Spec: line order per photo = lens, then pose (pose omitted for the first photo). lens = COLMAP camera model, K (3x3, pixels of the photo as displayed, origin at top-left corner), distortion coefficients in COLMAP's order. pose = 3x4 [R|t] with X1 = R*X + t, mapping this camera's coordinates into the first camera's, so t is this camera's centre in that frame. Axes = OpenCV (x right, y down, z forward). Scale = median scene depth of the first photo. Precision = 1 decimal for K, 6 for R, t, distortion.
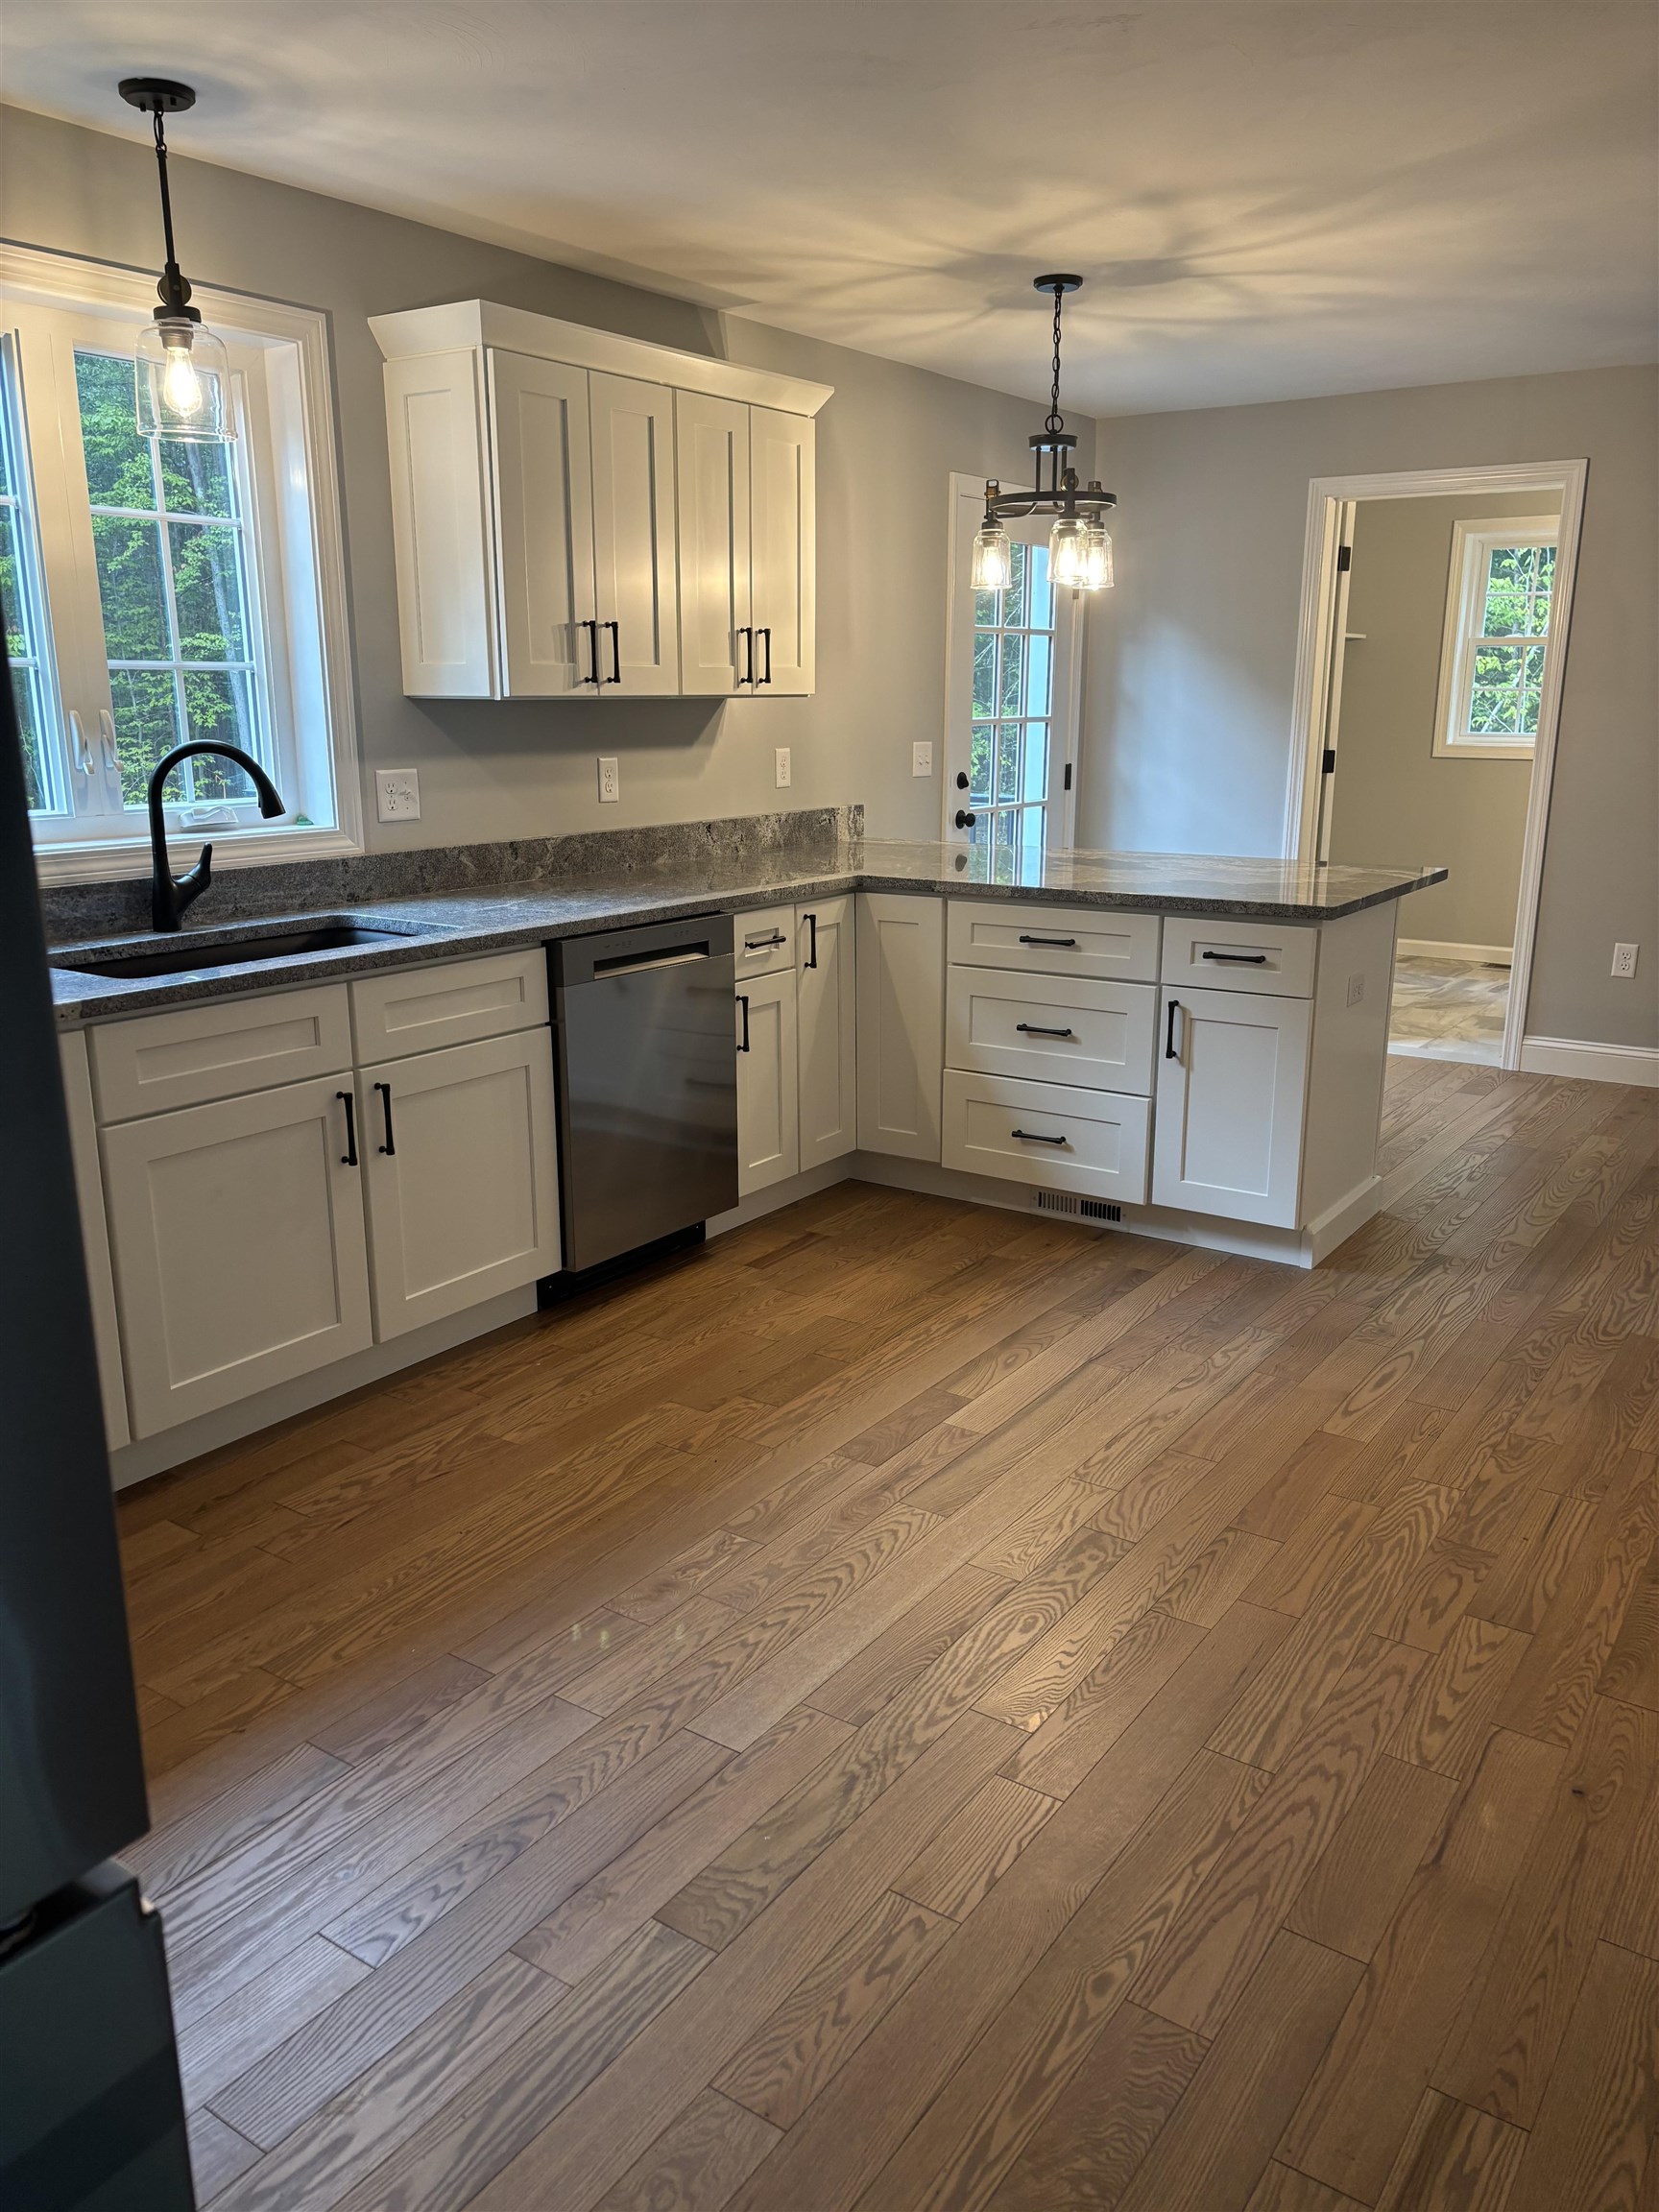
lens RADIAL K [[1672.7, 0, 837.0], [0, 1672.7, 1095.2], [0, 0, 1]] dist [0.034834, -0.004246]
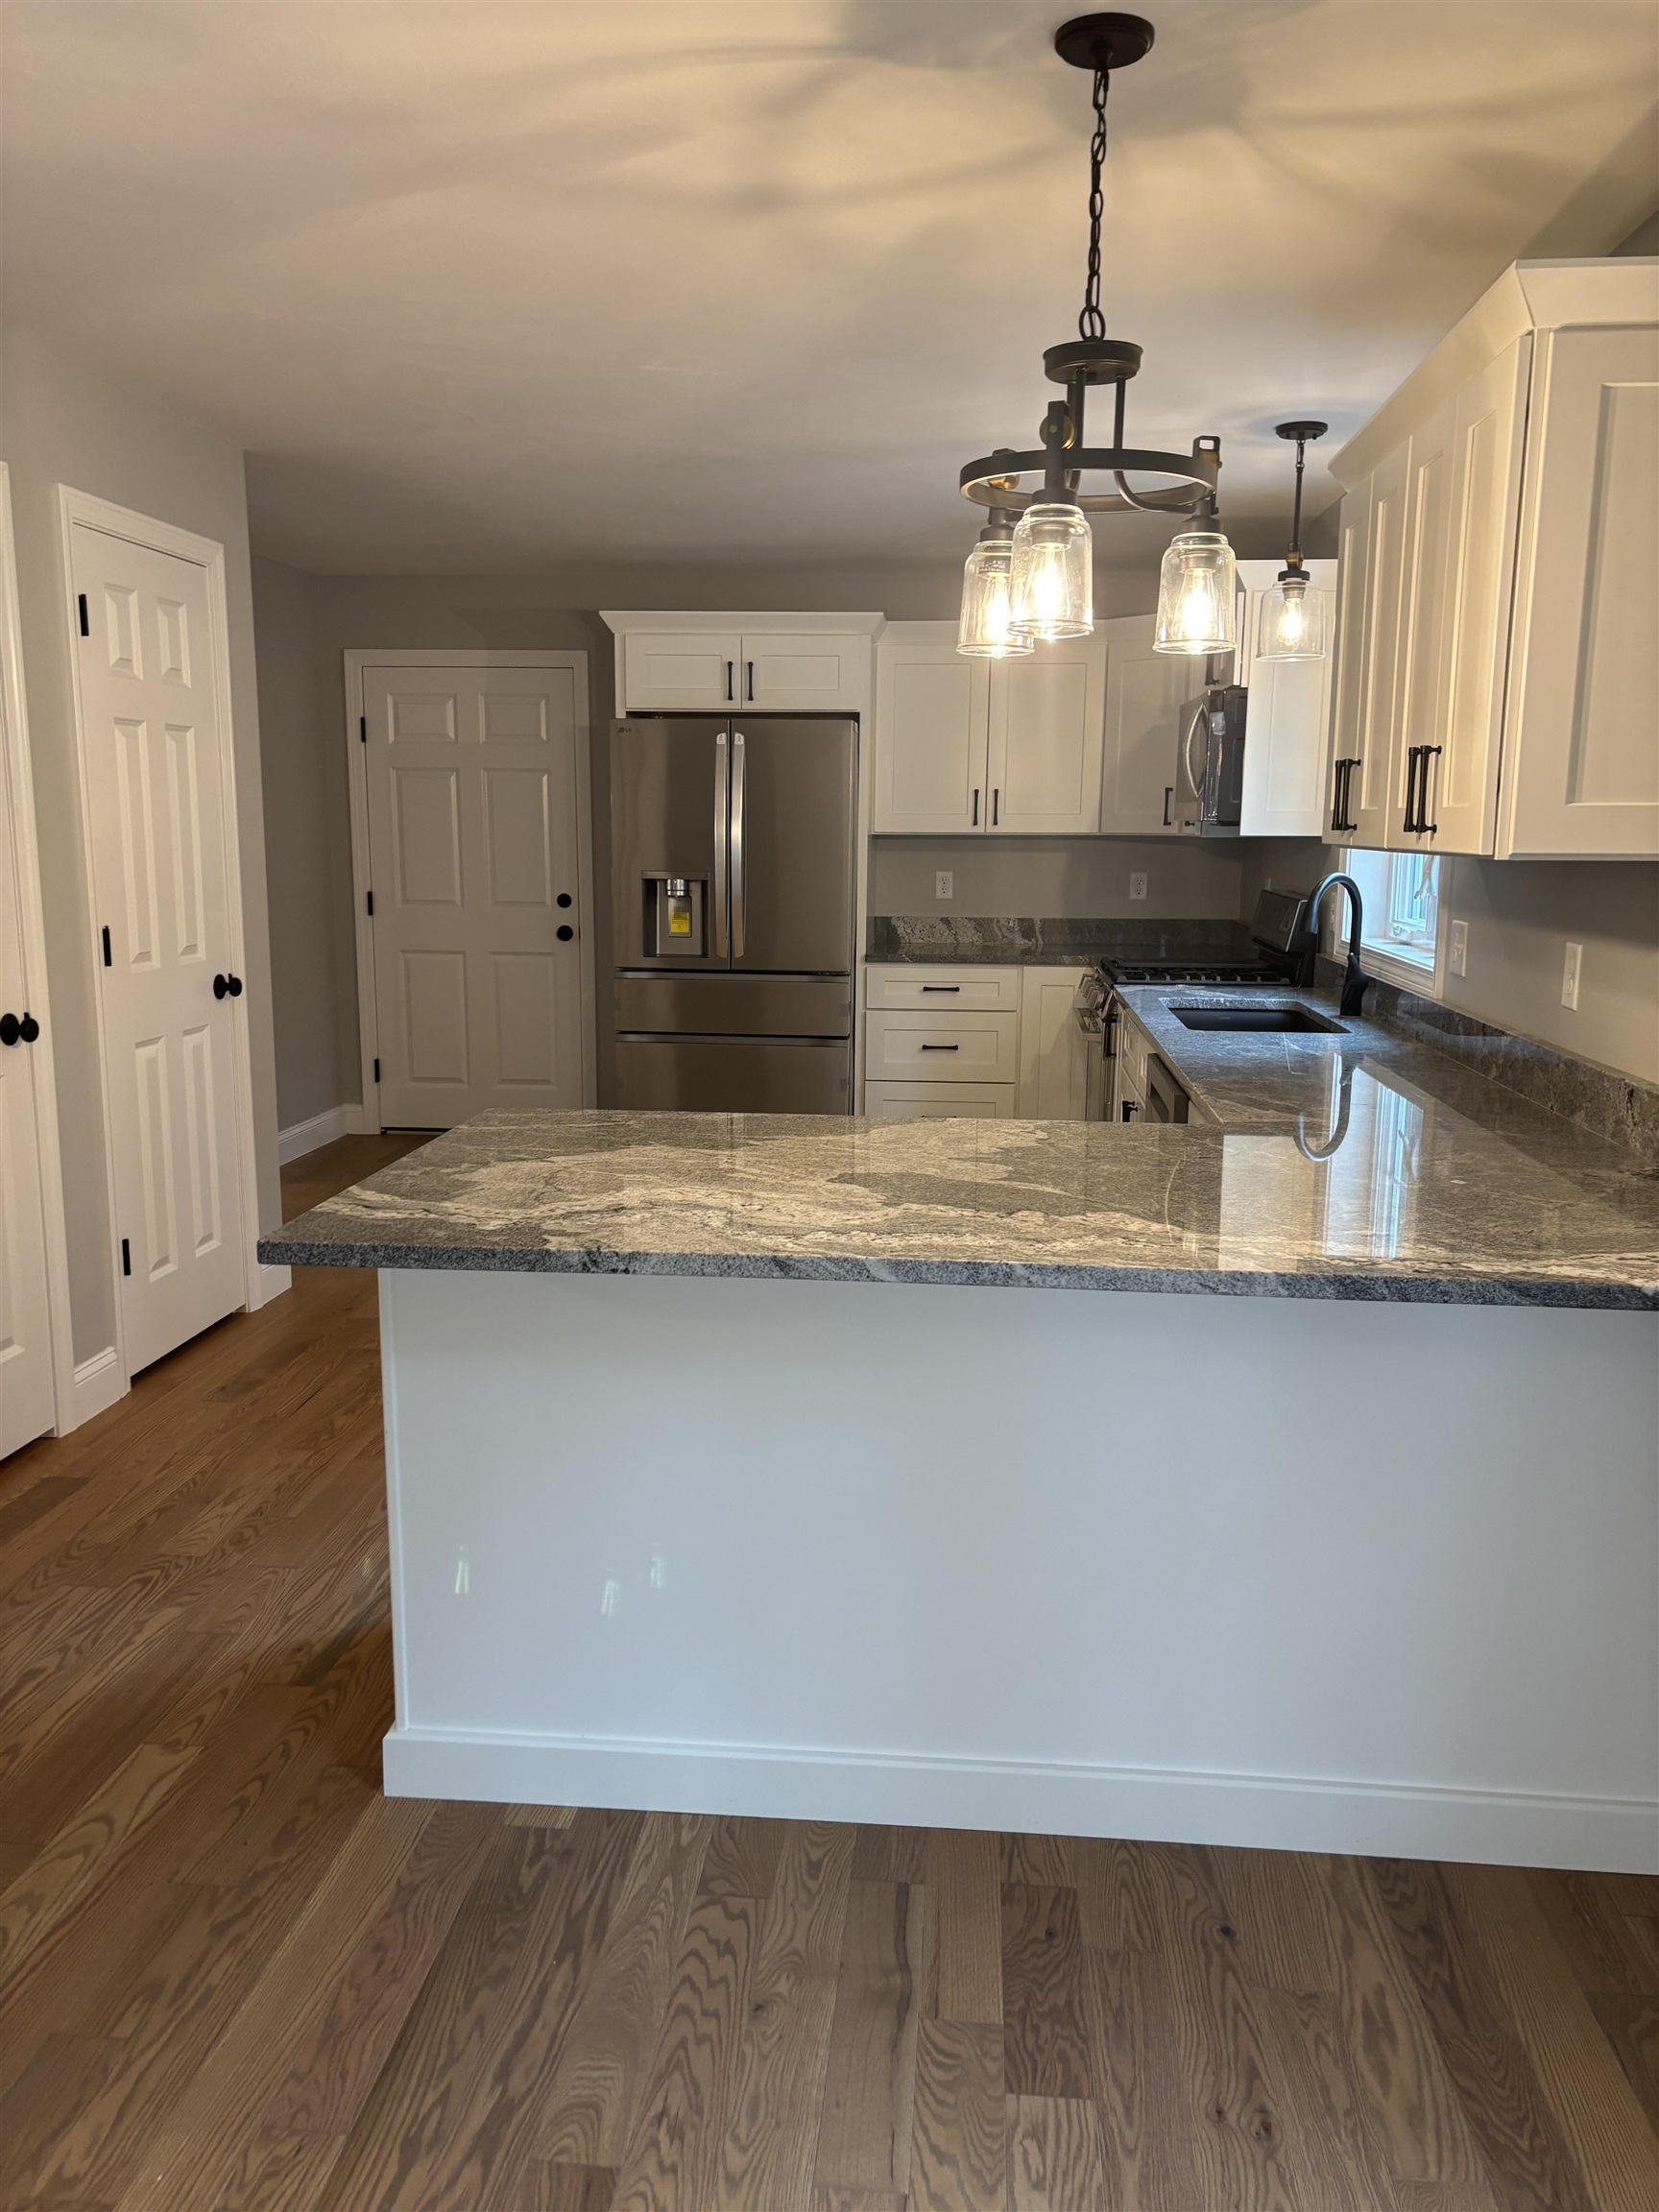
lens RADIAL K [[1672.7, 0, 837.0], [0, 1672.7, 1095.2], [0, 0, 1]] dist [0.034834, -0.004246]
pose [[-0.874603, 0.075004, -0.479004, 0.416335], [-0.122713, 0.921550, 0.368358, -0.337071], [0.469054, 0.380947, -0.796786, 1.343385]]
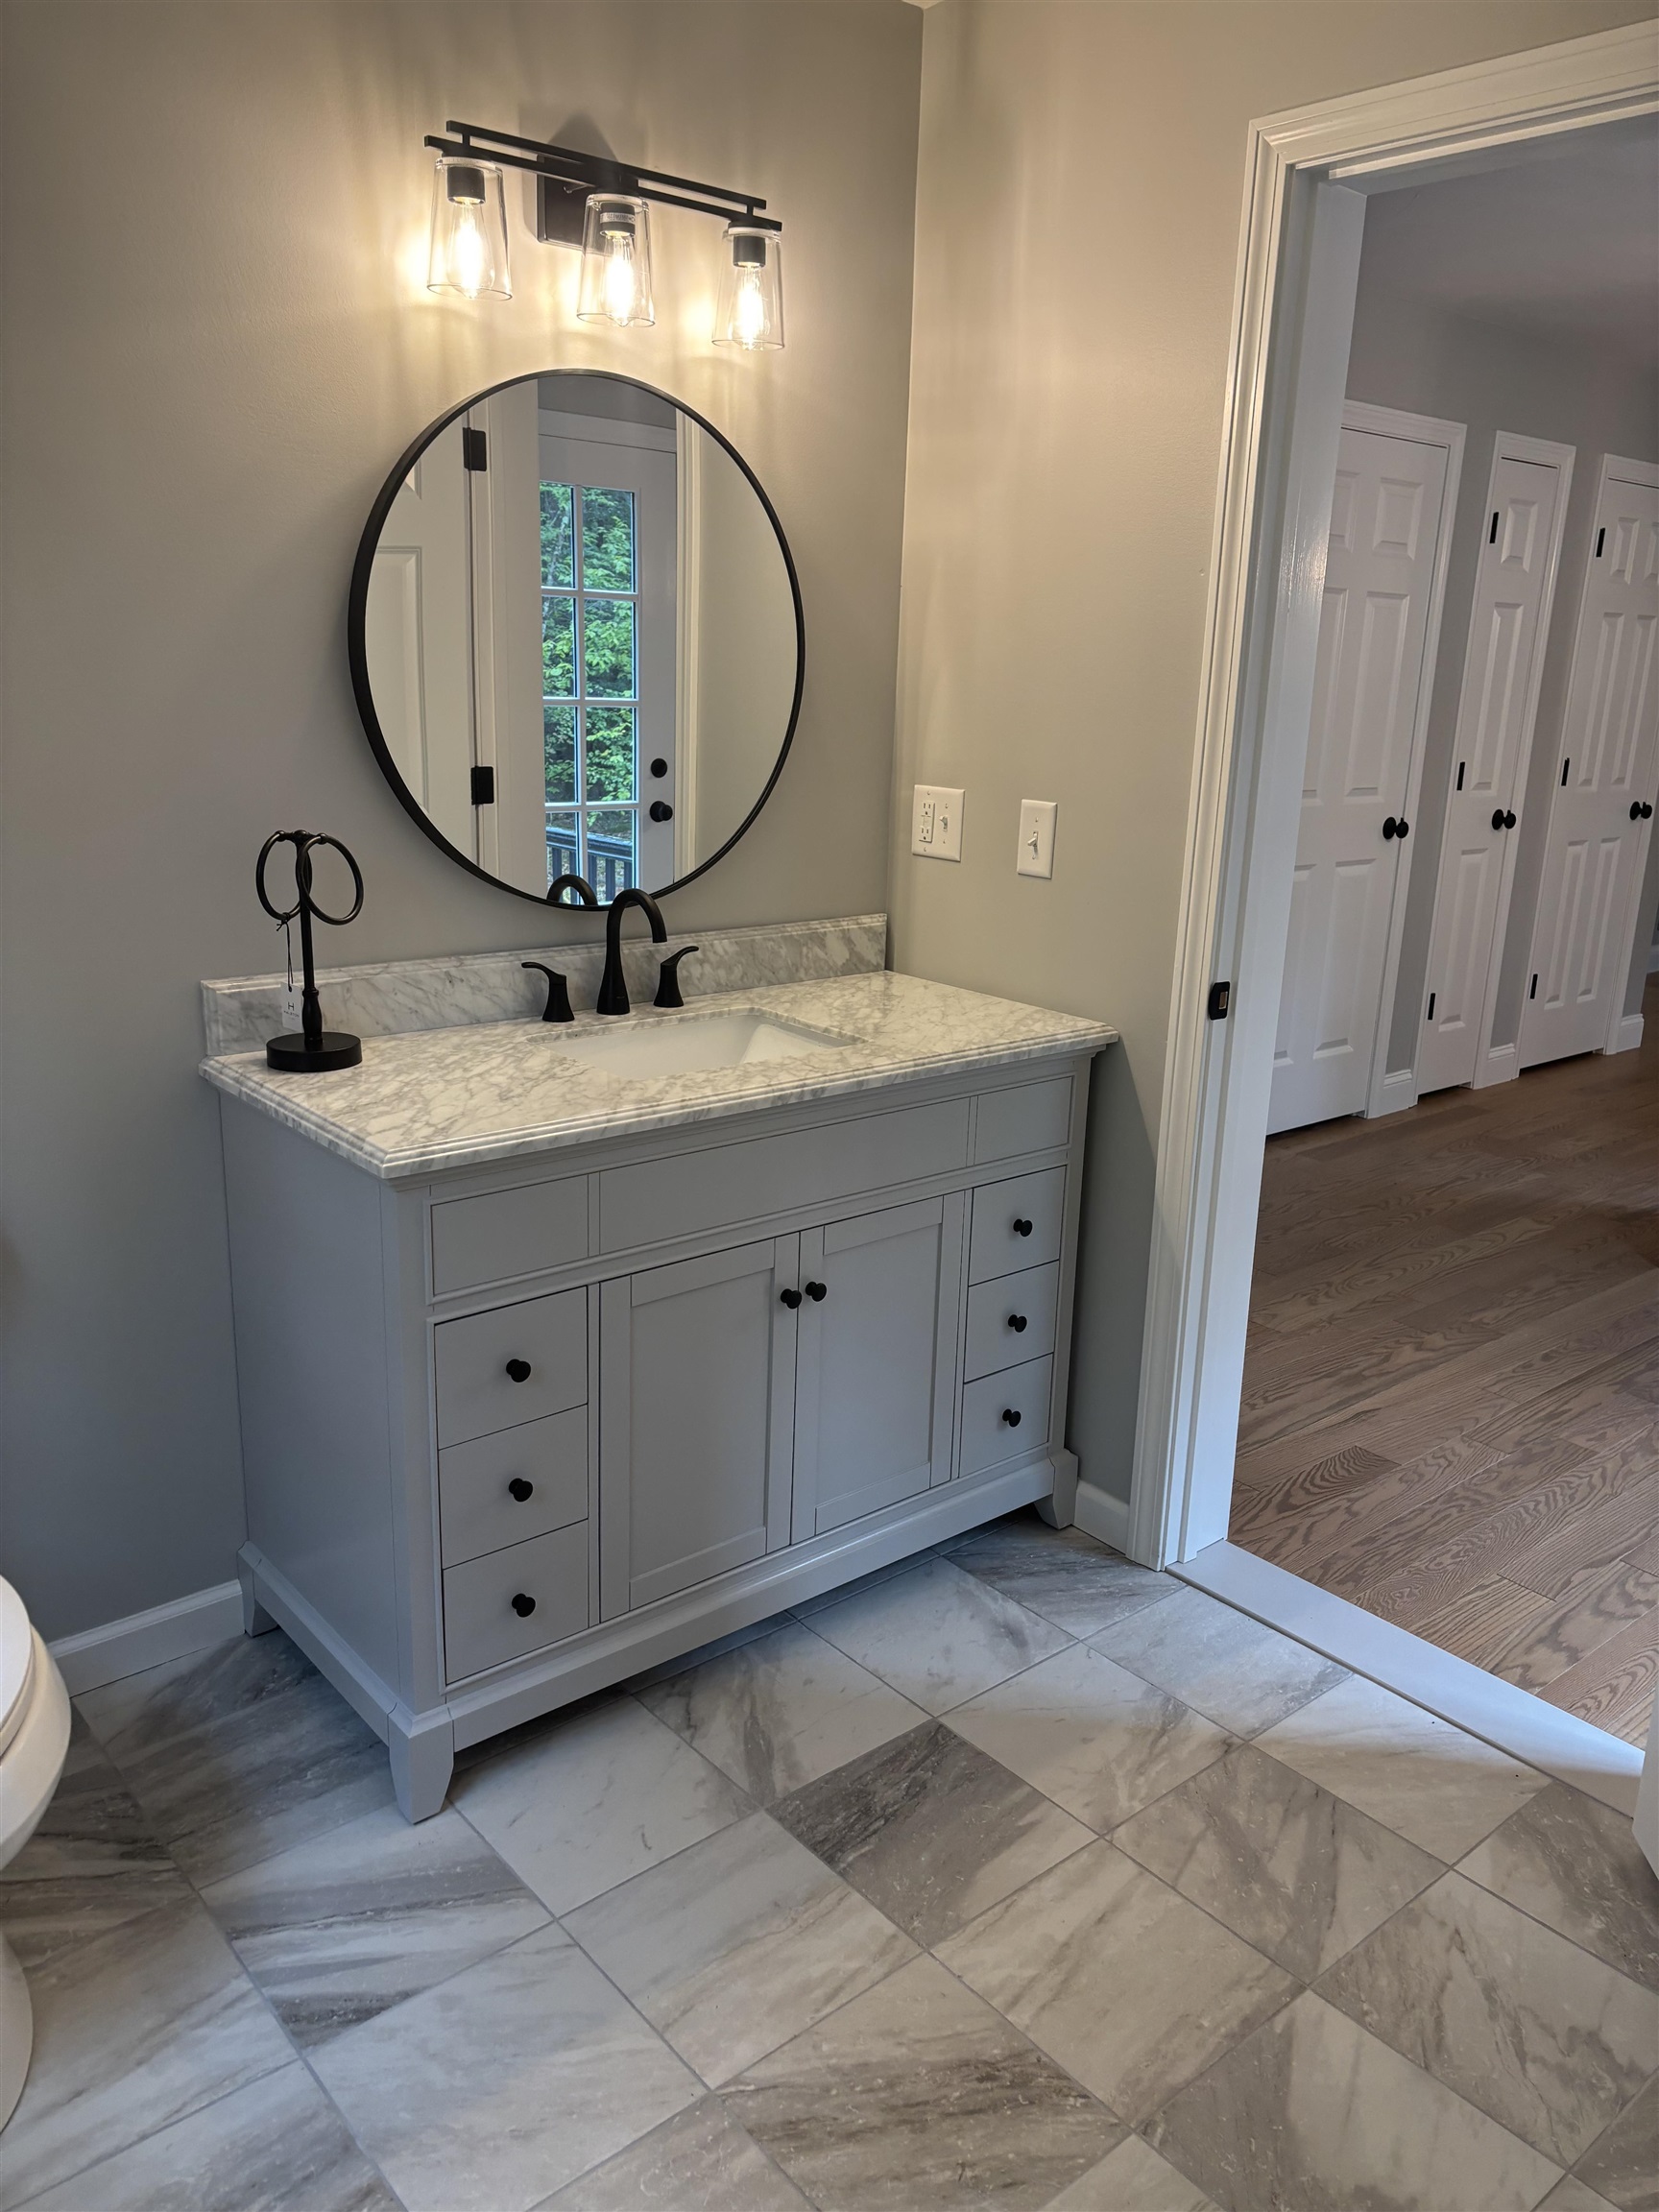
lens RADIAL K [[1672.7, 0, 837.0], [0, 1672.7, 1095.2], [0, 0, 1]] dist [0.034834, -0.004246]
pose [[-0.964202, -0.096927, 0.246820, 0.513067], [0.033372, 0.879044, 0.475570, -0.446981], [-0.263061, 0.466783, -0.844342, 1.763092]]
